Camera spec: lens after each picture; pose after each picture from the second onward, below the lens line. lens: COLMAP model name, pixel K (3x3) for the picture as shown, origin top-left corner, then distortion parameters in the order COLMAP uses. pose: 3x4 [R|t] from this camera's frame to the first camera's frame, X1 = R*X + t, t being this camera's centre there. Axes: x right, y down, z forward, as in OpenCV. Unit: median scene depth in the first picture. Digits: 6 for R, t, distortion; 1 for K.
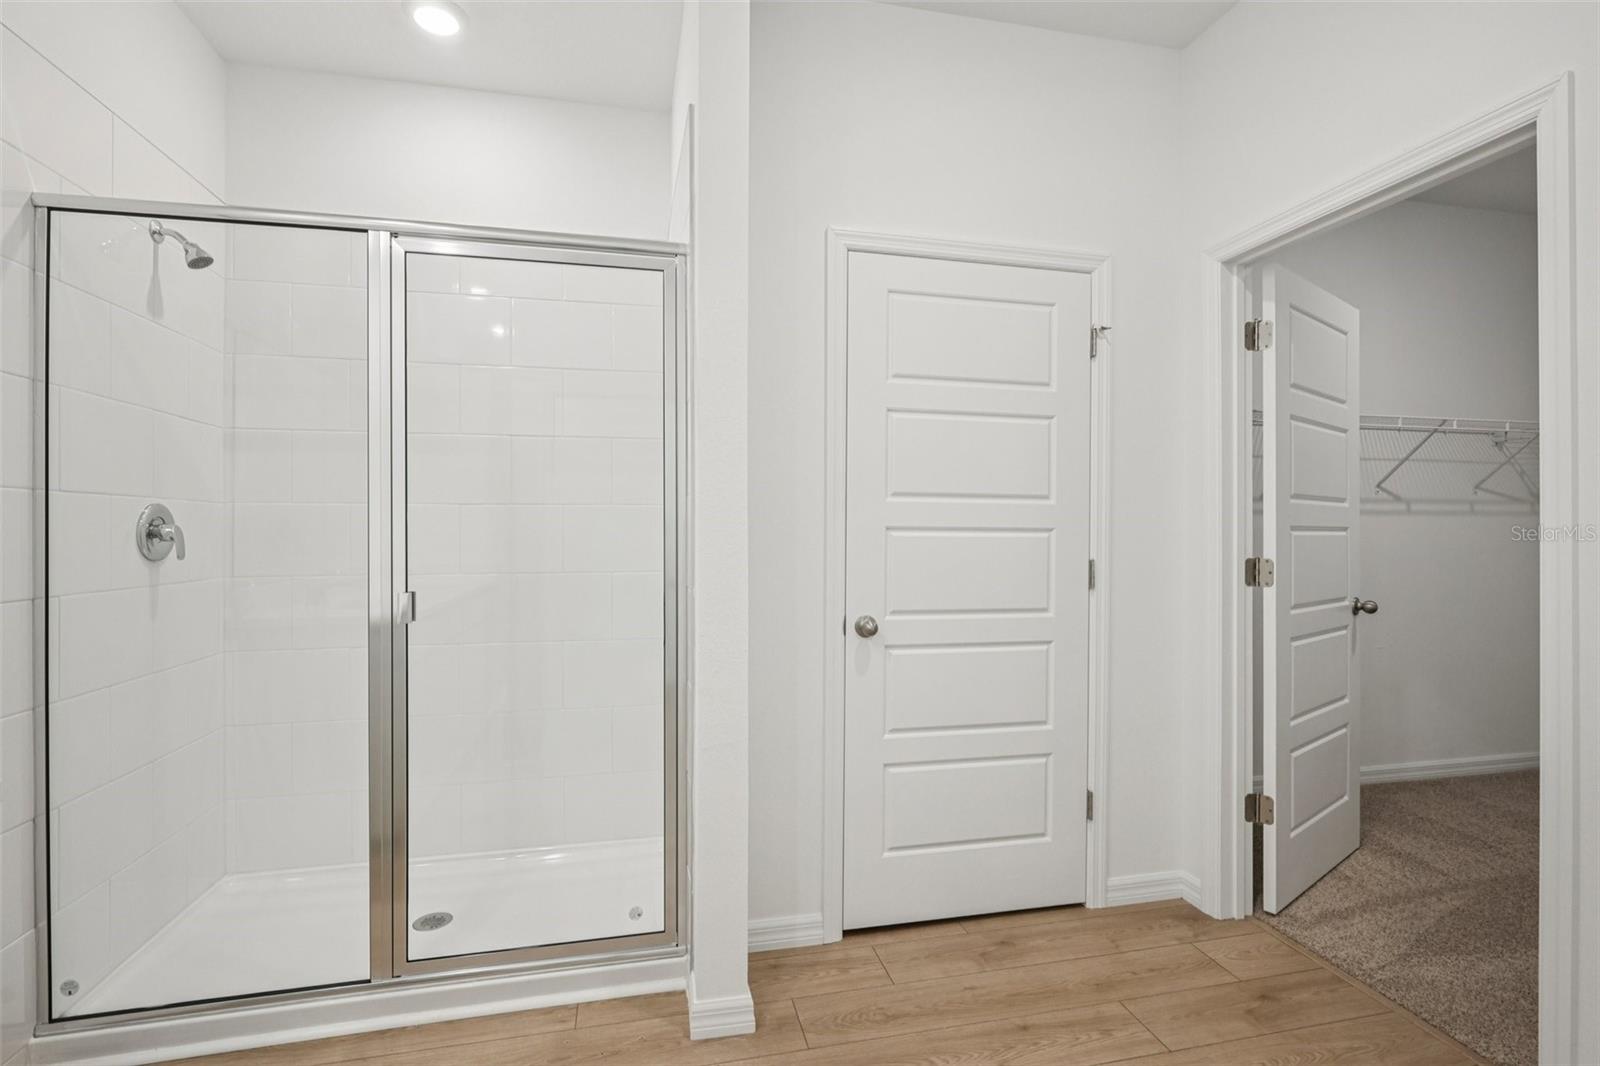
lens RADIAL K [[743.5, 0, 790.8], [0, 743.5, 535.5], [0, 0, 1]] dist [-0.003888, 0.000141]
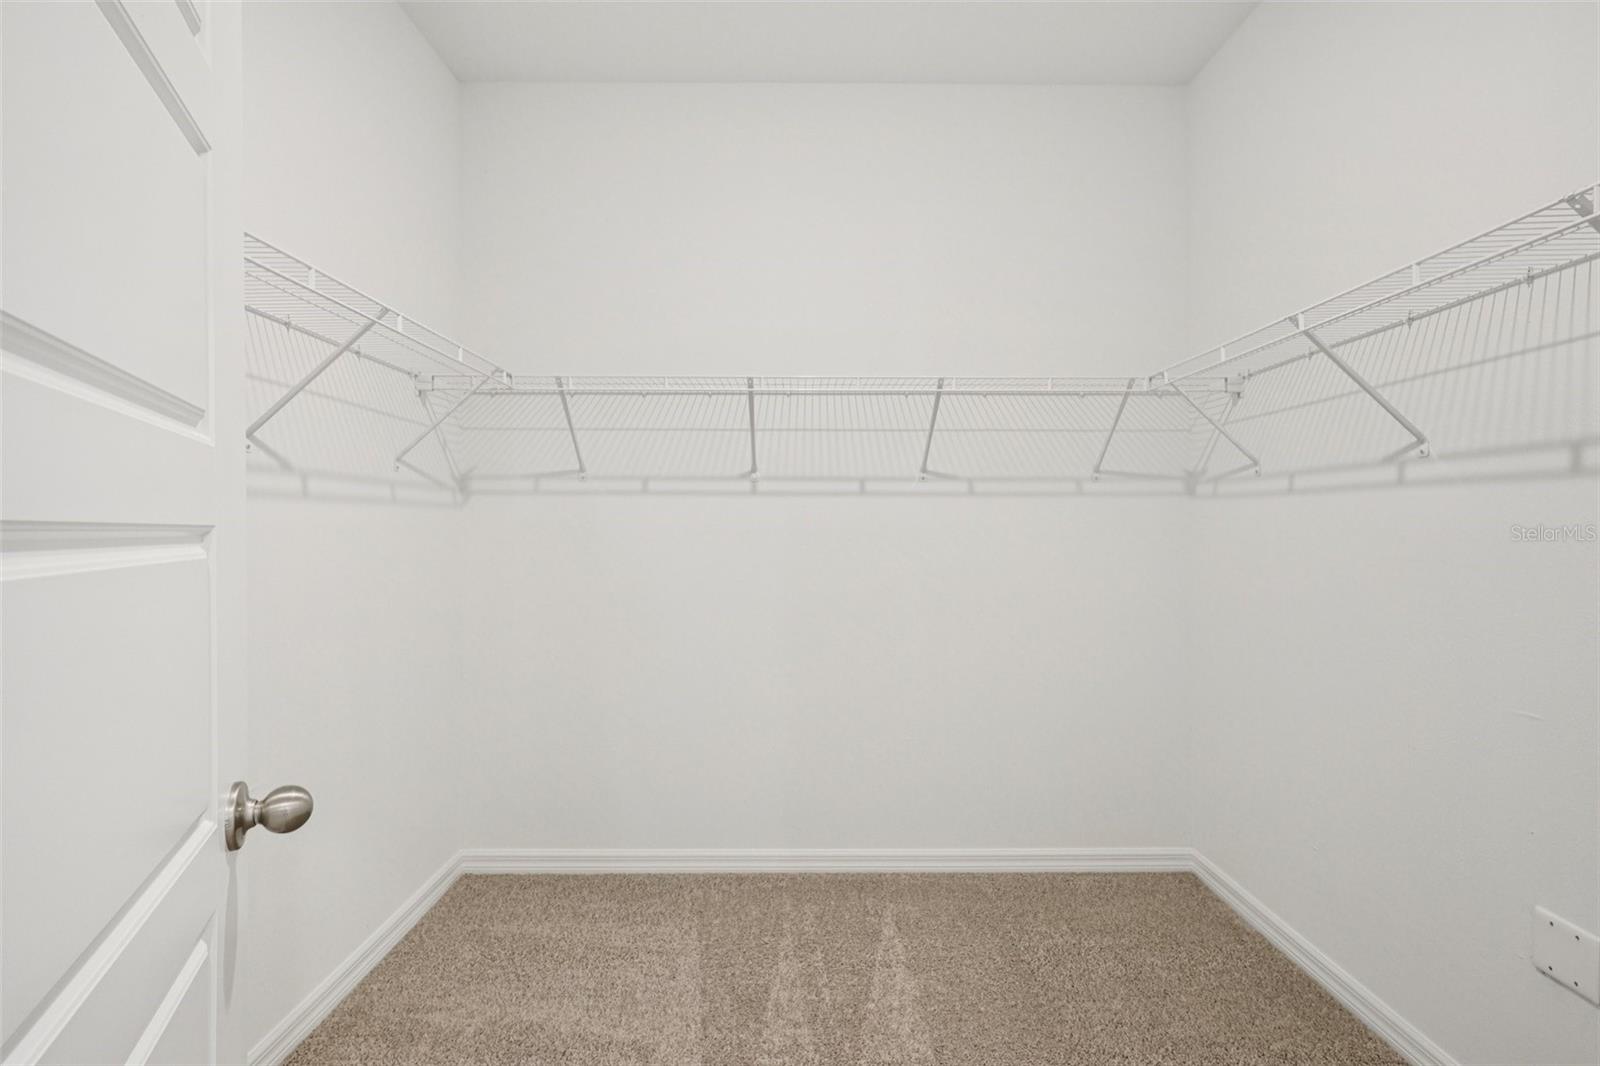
lens RADIAL K [[743.5, 0, 793.0], [0, 743.5, 525.4], [0, 0, 1]] dist [-0.003888, 0.000141]
pose [[0.216530, 0.003528, 0.976270, 0.416087], [0.004473, 0.999979, -0.004606, -0.007309], [-0.976266, 0.005364, 0.216510, 0.571213]]
